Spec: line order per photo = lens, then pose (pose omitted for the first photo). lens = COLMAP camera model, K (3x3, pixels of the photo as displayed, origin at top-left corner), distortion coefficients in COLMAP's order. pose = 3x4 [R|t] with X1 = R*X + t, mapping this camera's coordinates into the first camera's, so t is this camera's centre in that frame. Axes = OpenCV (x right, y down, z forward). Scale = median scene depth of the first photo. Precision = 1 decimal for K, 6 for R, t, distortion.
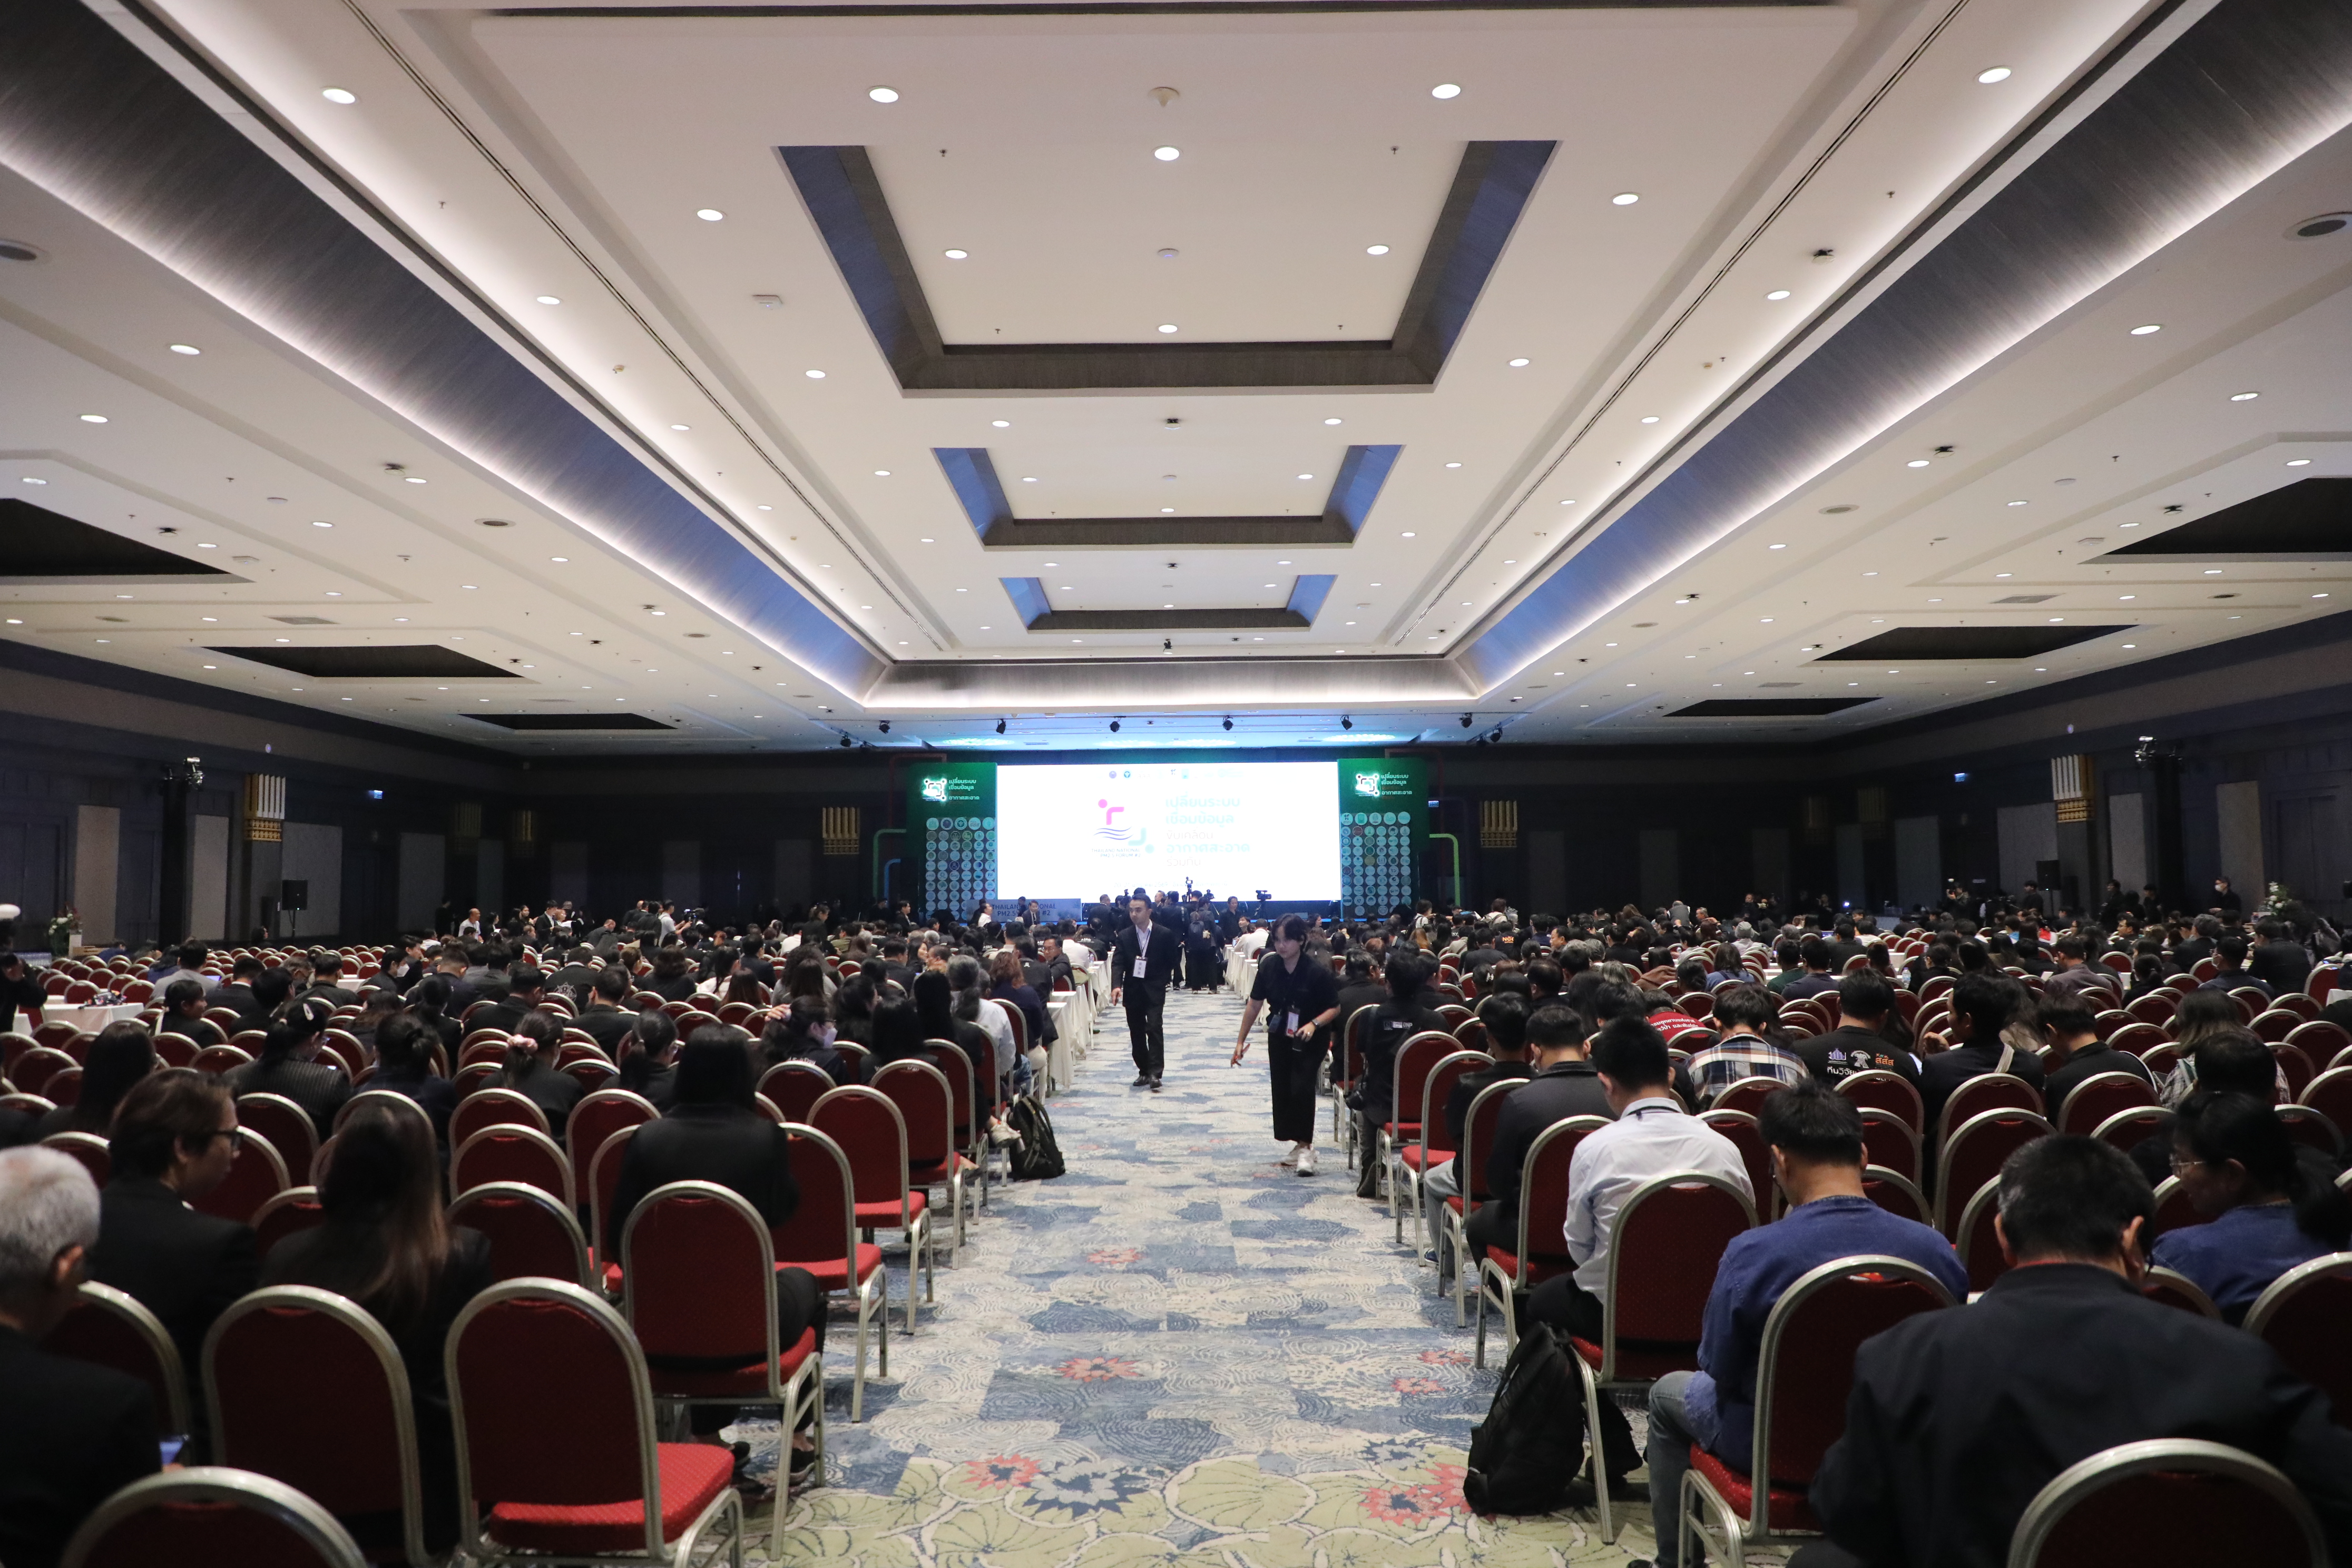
lens RADIAL K [[1554.2, 0, 1179.9], [0, 1554.2, 774.2], [0, 0, 1]] dist [-0.001980, 0.002983]
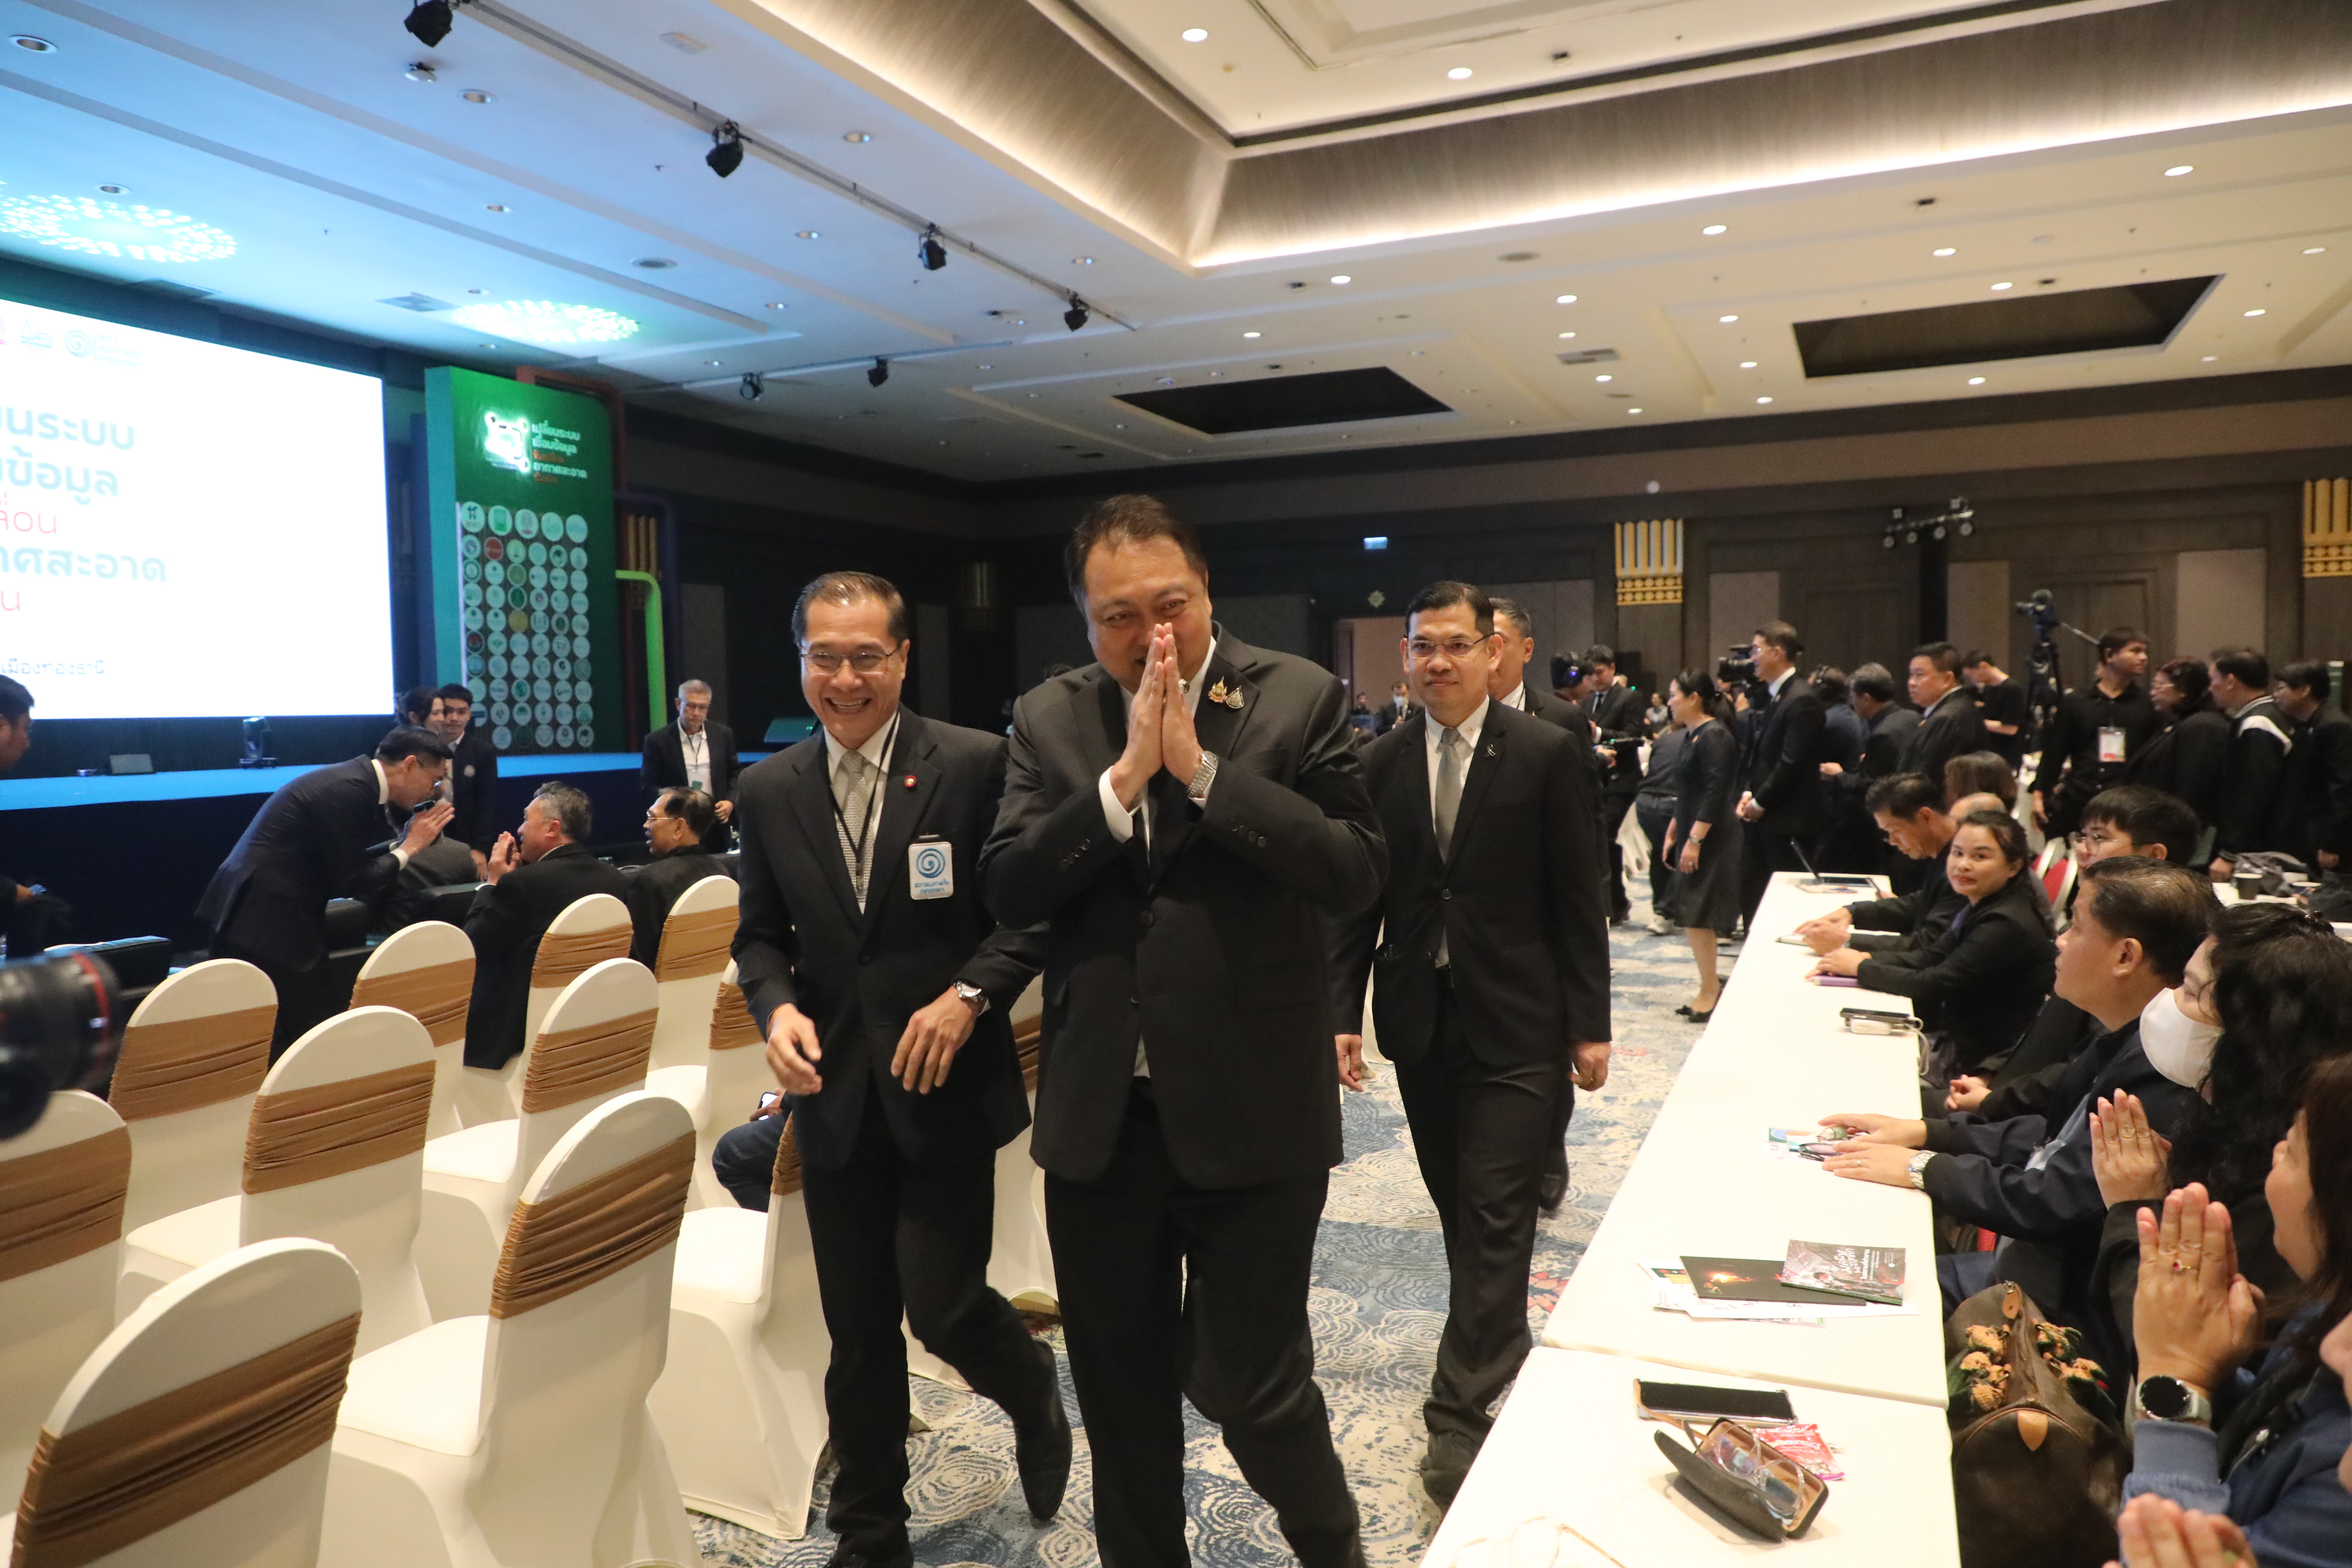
lens RADIAL K [[1564.2, 0, 1176.0], [0, 1564.2, 784.0], [0, 0, 1]] dist [-0.000220, 0.001967]
pose [[0.425758, -0.043232, 0.903804, -0.192684], [-0.061007, 0.995213, 0.076343, 0.056526], [-0.902778, -0.087642, 0.421083, 0.651537]]
